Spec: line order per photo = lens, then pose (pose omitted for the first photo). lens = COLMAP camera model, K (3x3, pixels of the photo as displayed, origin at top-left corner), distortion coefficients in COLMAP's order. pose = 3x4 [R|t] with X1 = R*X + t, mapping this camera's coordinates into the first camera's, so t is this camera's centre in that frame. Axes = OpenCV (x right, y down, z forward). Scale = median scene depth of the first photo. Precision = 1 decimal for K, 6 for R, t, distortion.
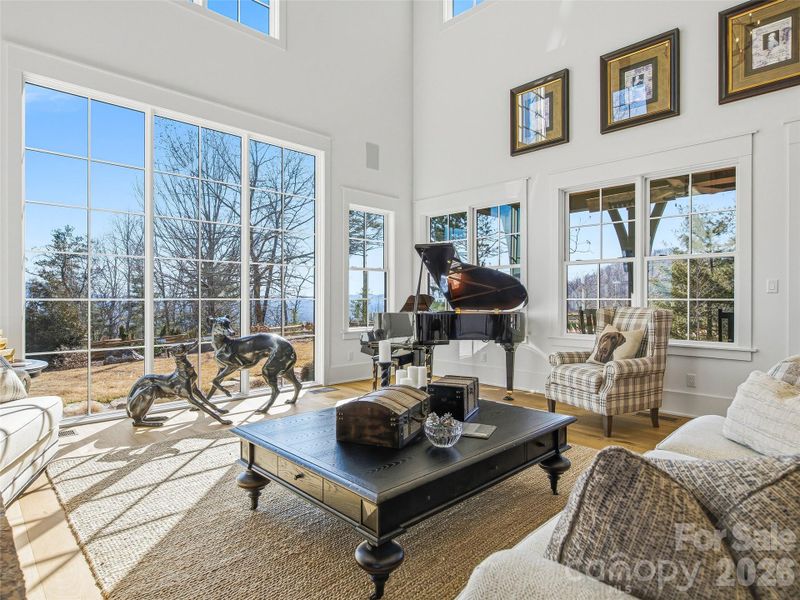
lens RADIAL K [[389.0, 0, 399.3], [0, 389.0, 303.6], [0, 0, 1]] dist [-0.001843, -0.000600]
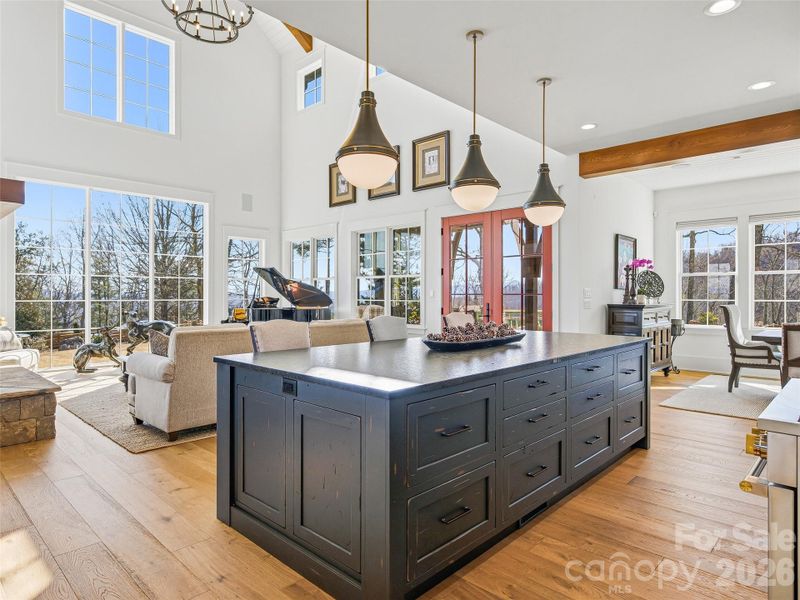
lens RADIAL K [[426.6, 0, 403.1], [0, 426.6, 297.8], [0, 0, 1]] dist [-0.000128, 0.000319]
pose [[0.999524, -0.000067, 0.030853, 0.561272], [0.000252, 0.999982, -0.006007, -0.009875], [-0.030852, 0.006012, 0.999506, -0.751477]]
